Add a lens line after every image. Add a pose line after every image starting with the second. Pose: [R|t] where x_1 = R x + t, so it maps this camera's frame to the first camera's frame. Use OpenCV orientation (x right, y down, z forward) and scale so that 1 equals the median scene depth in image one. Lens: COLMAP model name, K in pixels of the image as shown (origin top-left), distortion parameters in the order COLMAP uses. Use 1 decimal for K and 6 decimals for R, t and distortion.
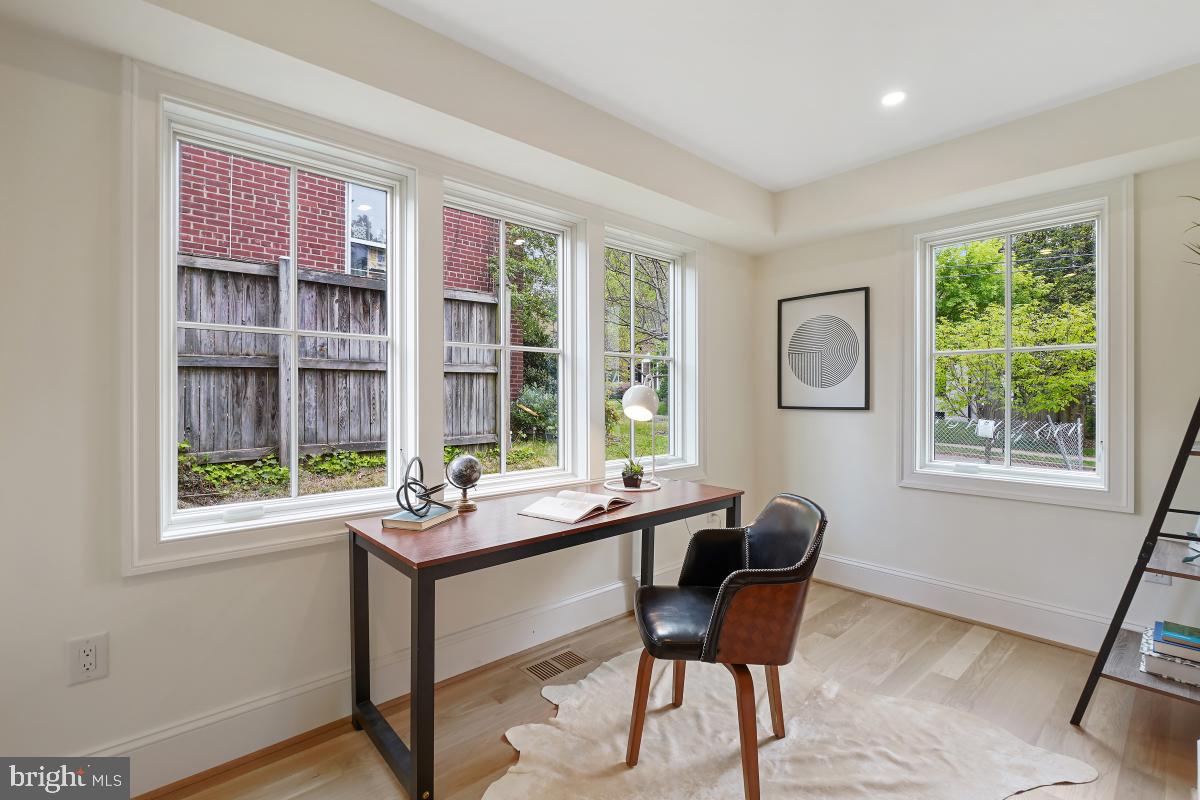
lens RADIAL K [[530.6, 0, 597.7], [0, 530.6, 392.8], [0, 0, 1]] dist [-0.002258, -0.001619]
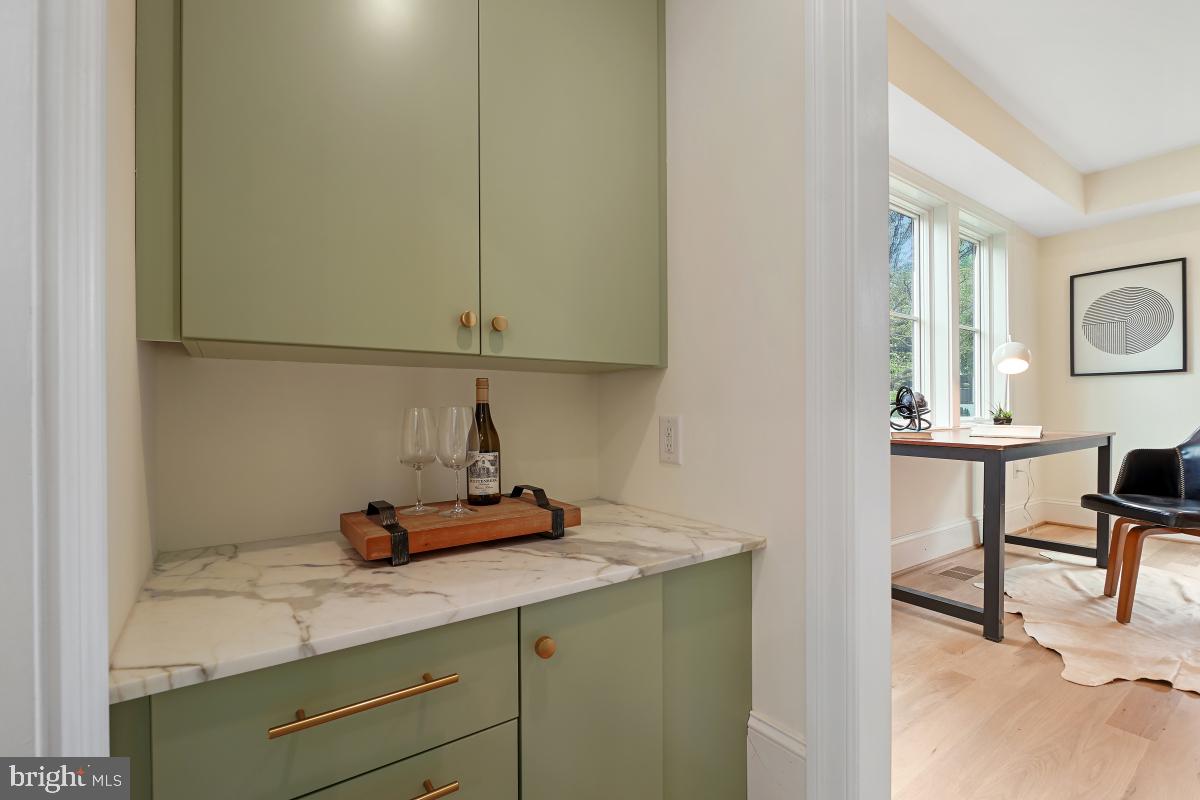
lens RADIAL K [[530.6, 0, 605.3], [0, 530.6, 406.7], [0, 0, 1]] dist [-0.002258, -0.001619]
pose [[0.993278, -0.005070, -0.115646, -0.540646], [0.004838, 0.999986, -0.002286, 0.100974], [0.115656, 0.001711, 0.993288, -0.204569]]
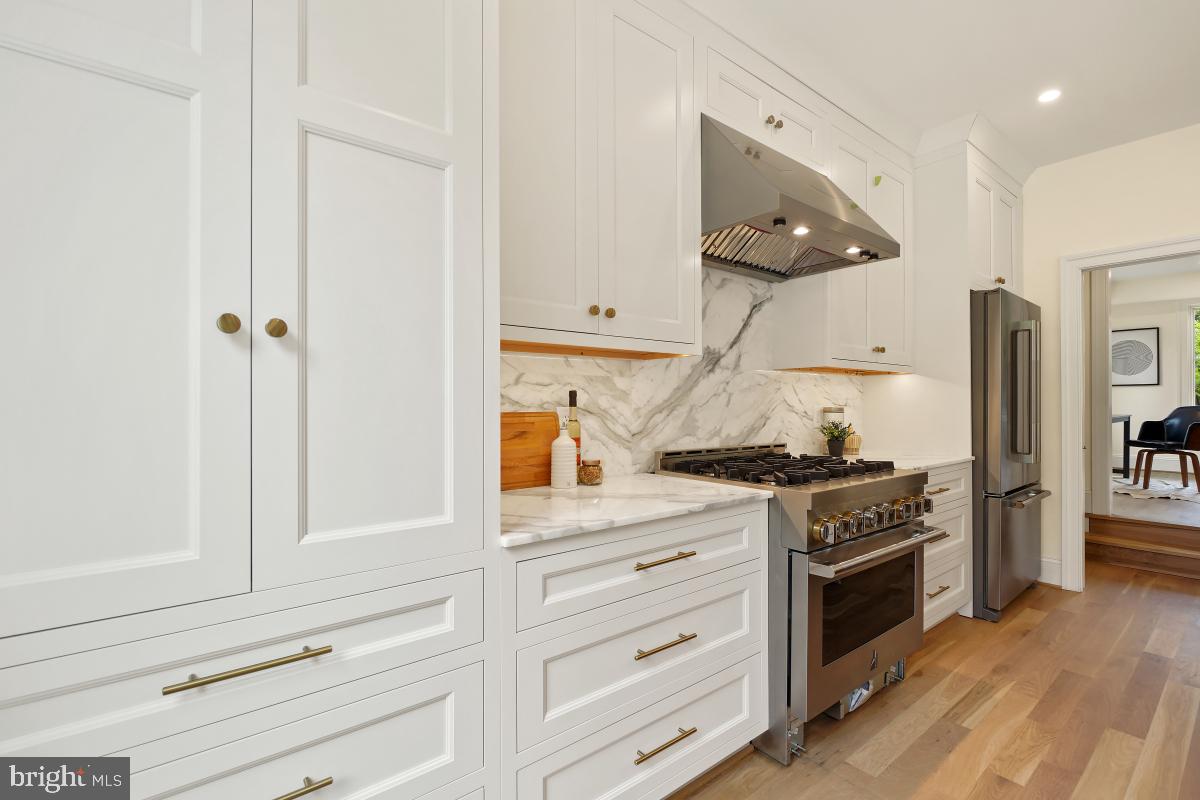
lens RADIAL K [[530.6, 0, 599.2], [0, 530.6, 403.4], [0, 0, 1]] dist [-0.002258, -0.001619]
pose [[0.998331, -0.002584, -0.057691, -1.604681], [0.002345, 0.999988, -0.004215, 0.109425], [0.057701, 0.004073, 0.998326, -1.240256]]
